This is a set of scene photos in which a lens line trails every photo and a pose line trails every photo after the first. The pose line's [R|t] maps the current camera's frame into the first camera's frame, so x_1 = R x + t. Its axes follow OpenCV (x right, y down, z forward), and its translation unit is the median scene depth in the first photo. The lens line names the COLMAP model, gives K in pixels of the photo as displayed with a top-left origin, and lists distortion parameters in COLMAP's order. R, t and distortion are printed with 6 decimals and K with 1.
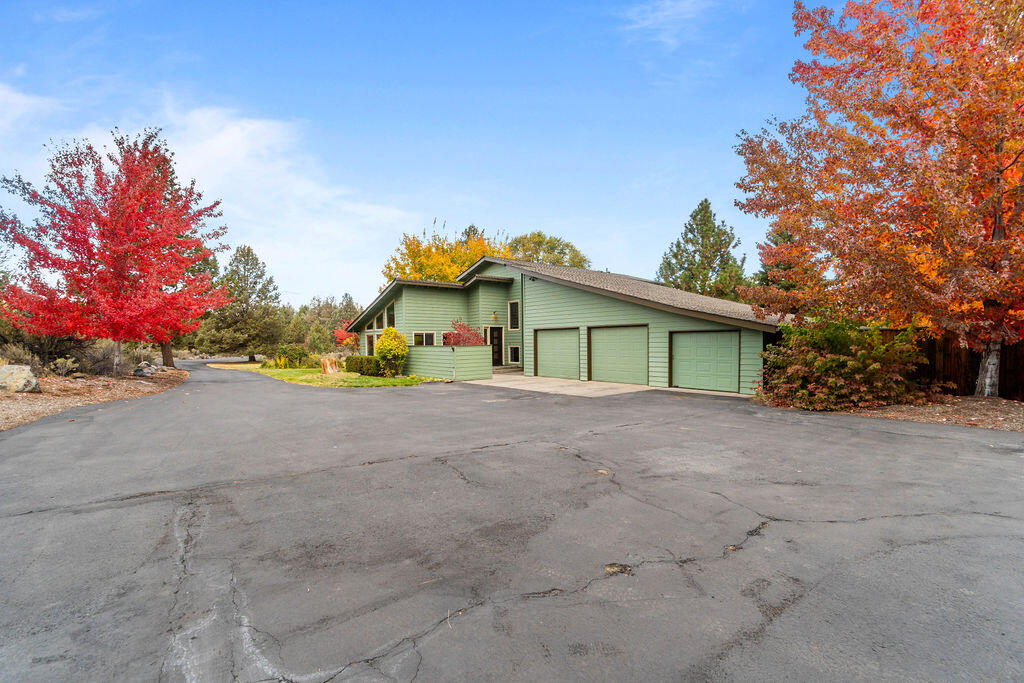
lens RADIAL K [[441.7, 0, 508.9], [0, 441.7, 338.4], [0, 0, 1]] dist [-0.001115, 0.000050]
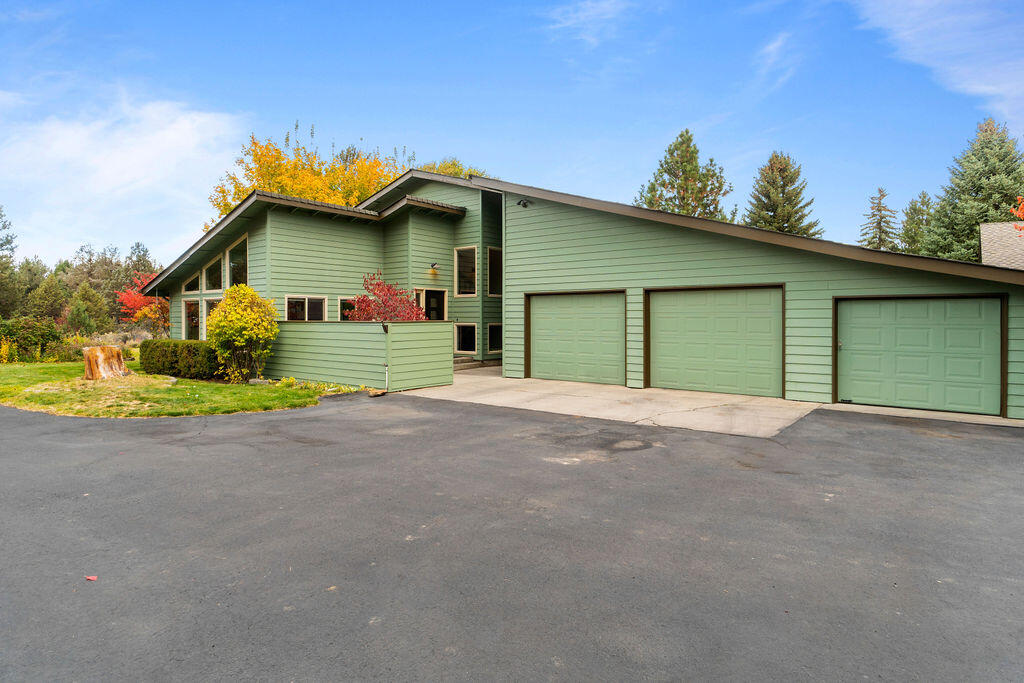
lens RADIAL K [[561.0, 0, 510.0], [0, 561.0, 307.8], [0, 0, 1]] dist [0.001399, 0.001539]
pose [[0.972178, 0.015255, 0.233745, -0.107584], [-0.011857, 0.999803, -0.015932, 0.007437], [-0.233942, 0.012717, 0.972167, 0.269522]]
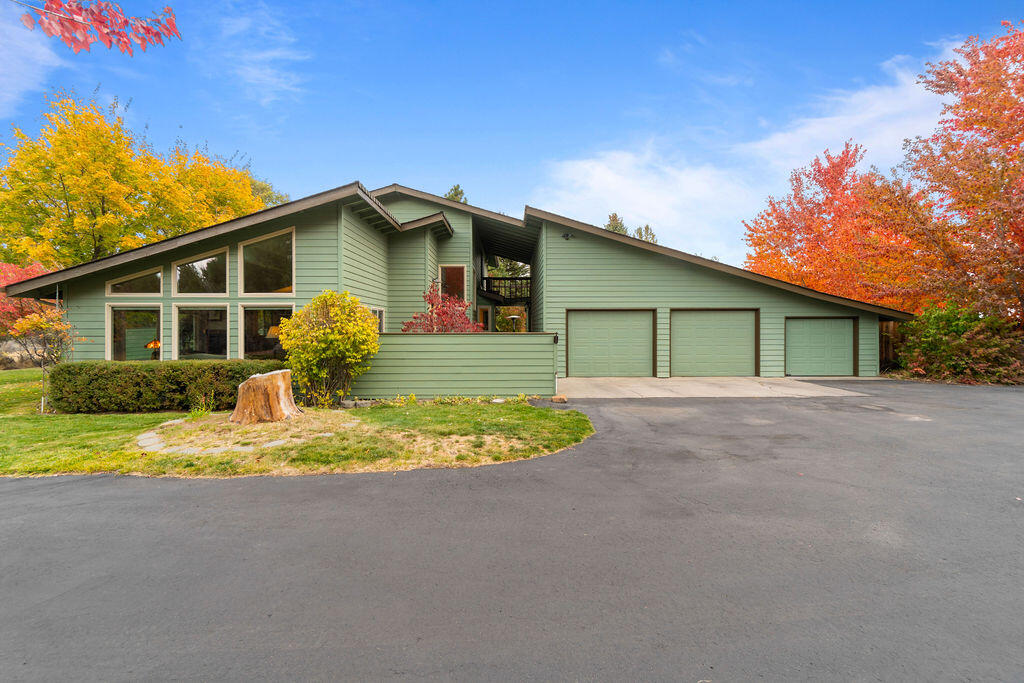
lens RADIAL K [[439.6, 0, 510.9], [0, 439.6, 324.7], [0, 0, 1]] dist [-0.000014, 0.000019]
pose [[0.614707, 0.014927, 0.788614, -0.455920], [-0.009106, 0.999889, -0.011829, 0.010490], [-0.788703, 0.000090, 0.614774, 0.547875]]
